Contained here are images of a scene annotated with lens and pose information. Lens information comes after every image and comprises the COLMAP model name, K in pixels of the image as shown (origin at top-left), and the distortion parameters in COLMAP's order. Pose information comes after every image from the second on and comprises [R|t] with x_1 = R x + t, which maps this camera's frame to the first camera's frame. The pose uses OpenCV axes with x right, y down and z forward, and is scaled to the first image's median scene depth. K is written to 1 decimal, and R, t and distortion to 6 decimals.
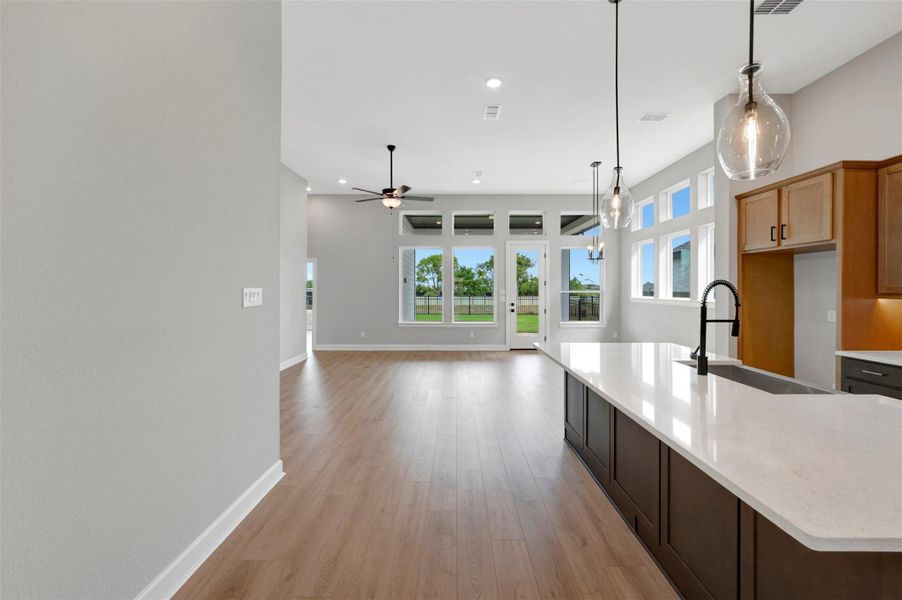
lens RADIAL K [[356.8, 0, 453.2], [0, 356.8, 287.2], [0, 0, 1]] dist [-0.005808, -0.000174]
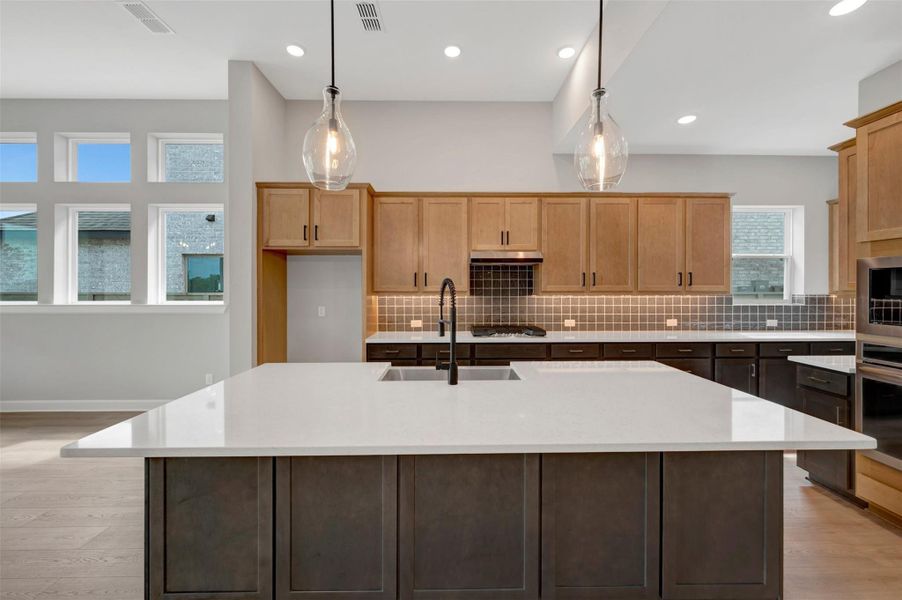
lens RADIAL K [[356.8, 0, 454.5], [0, 356.8, 290.2], [0, 0, 1]] dist [-0.005808, -0.000174]
pose [[-0.027900, -0.006859, 0.999587, -0.083943], [-0.004448, 0.999967, 0.006737, 0.001271], [-0.999601, -0.004258, -0.027930, 0.452785]]
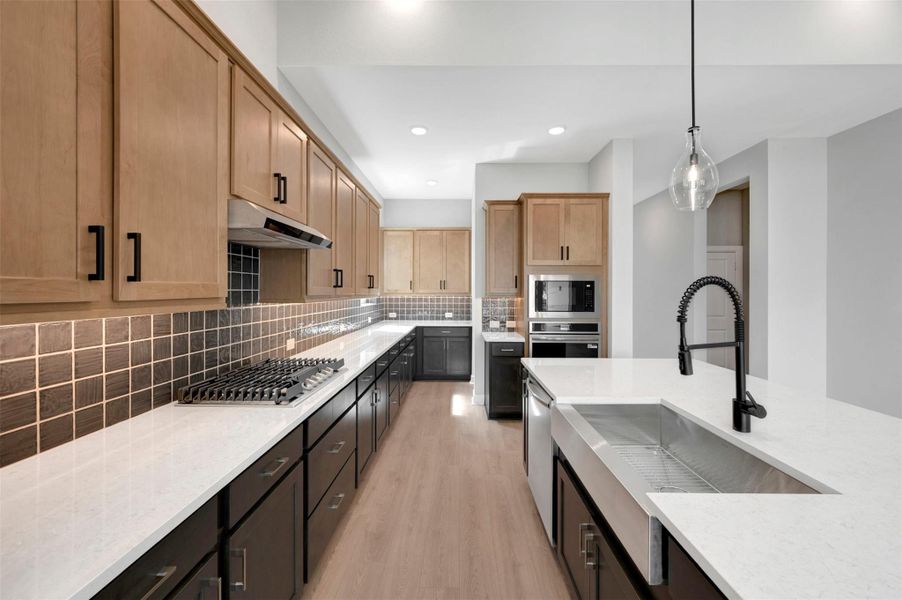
lens RADIAL K [[356.8, 0, 455.3], [0, 356.8, 292.8], [0, 0, 1]] dist [-0.005808, -0.000174]
pose [[-0.999974, -0.007180, 0.000405, 0.532335], [-0.007181, 0.999974, -0.000726, 0.003447], [-0.000400, -0.000729, -1.000000, 0.716515]]
